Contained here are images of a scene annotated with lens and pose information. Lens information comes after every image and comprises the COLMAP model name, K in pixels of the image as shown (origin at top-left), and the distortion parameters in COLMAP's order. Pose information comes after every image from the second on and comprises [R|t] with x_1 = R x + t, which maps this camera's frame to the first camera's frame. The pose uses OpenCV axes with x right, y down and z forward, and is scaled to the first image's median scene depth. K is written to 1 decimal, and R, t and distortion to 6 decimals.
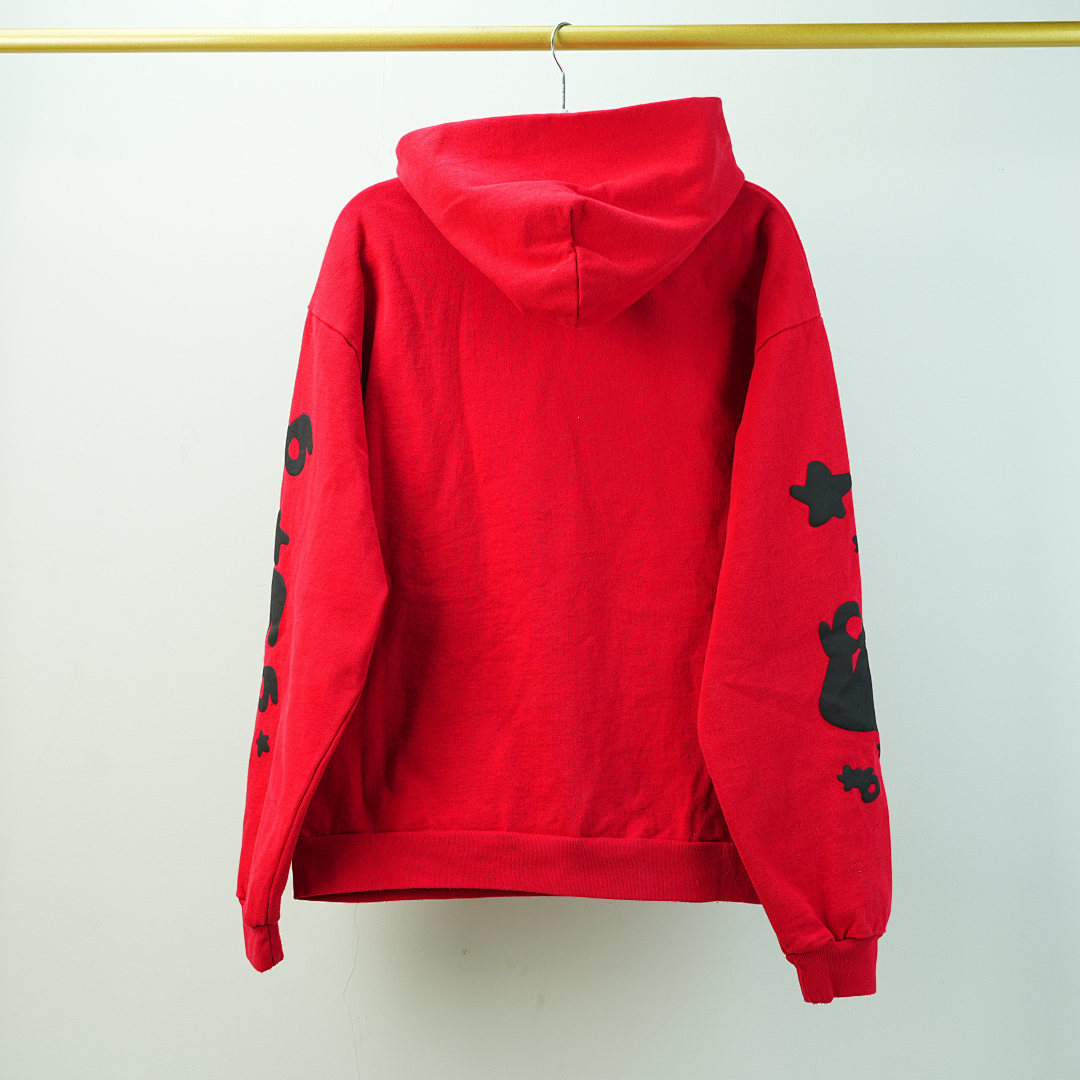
lens RADIAL K [[1578.9, 0, 540.0], [0, 1578.9, 540.0], [0, 0, 1]] dist [-0.002124, 0.010044]
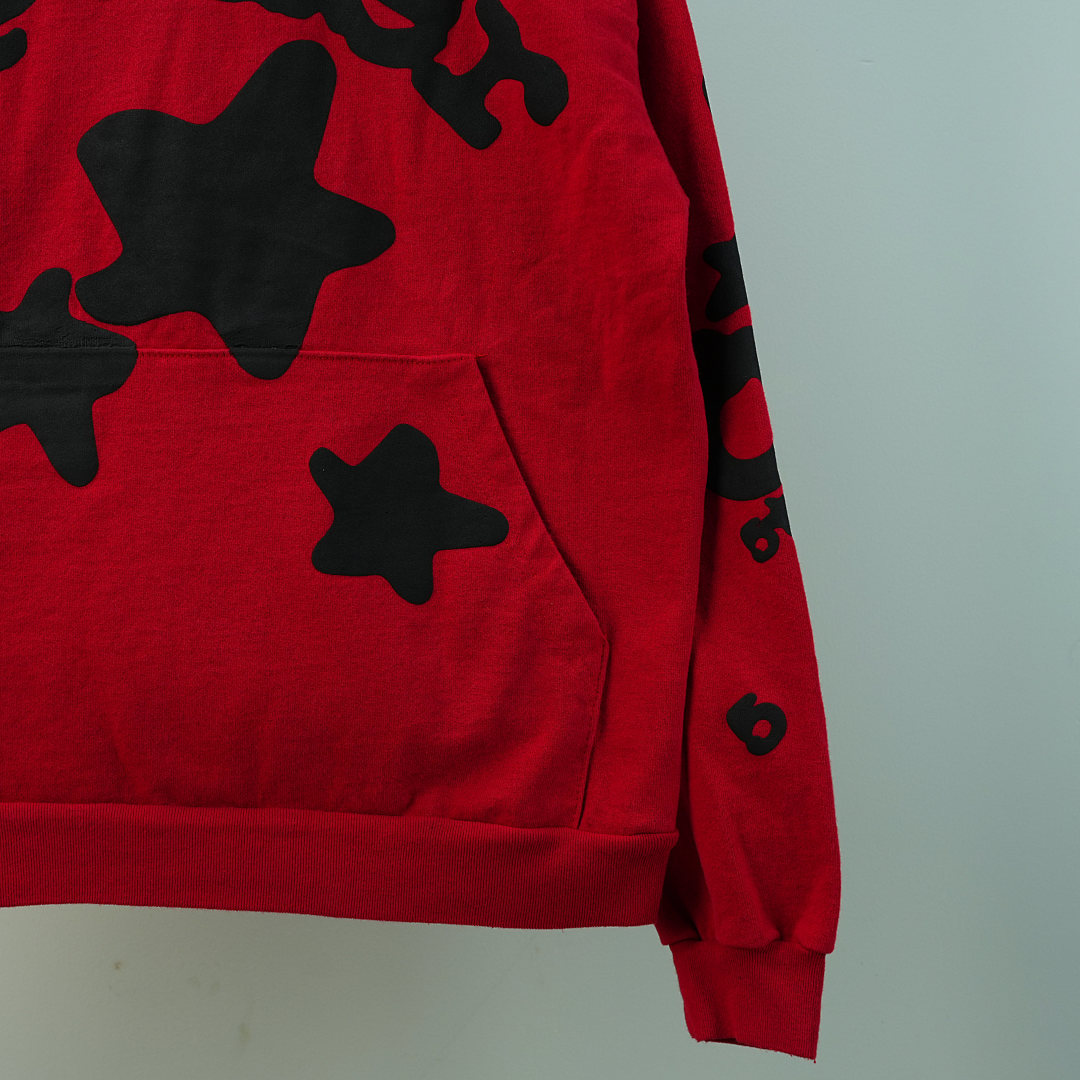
lens RADIAL K [[1601.2, 0, 540.0], [0, 1601.2, 540.0], [0, 0, 1]] dist [-0.006776, 0.011192]
pose [[0.998898, -0.018270, 0.043234, 0.092402], [0.016599, 0.999113, 0.038703, 0.078644], [-0.043903, -0.037942, 0.998315, 0.440223]]
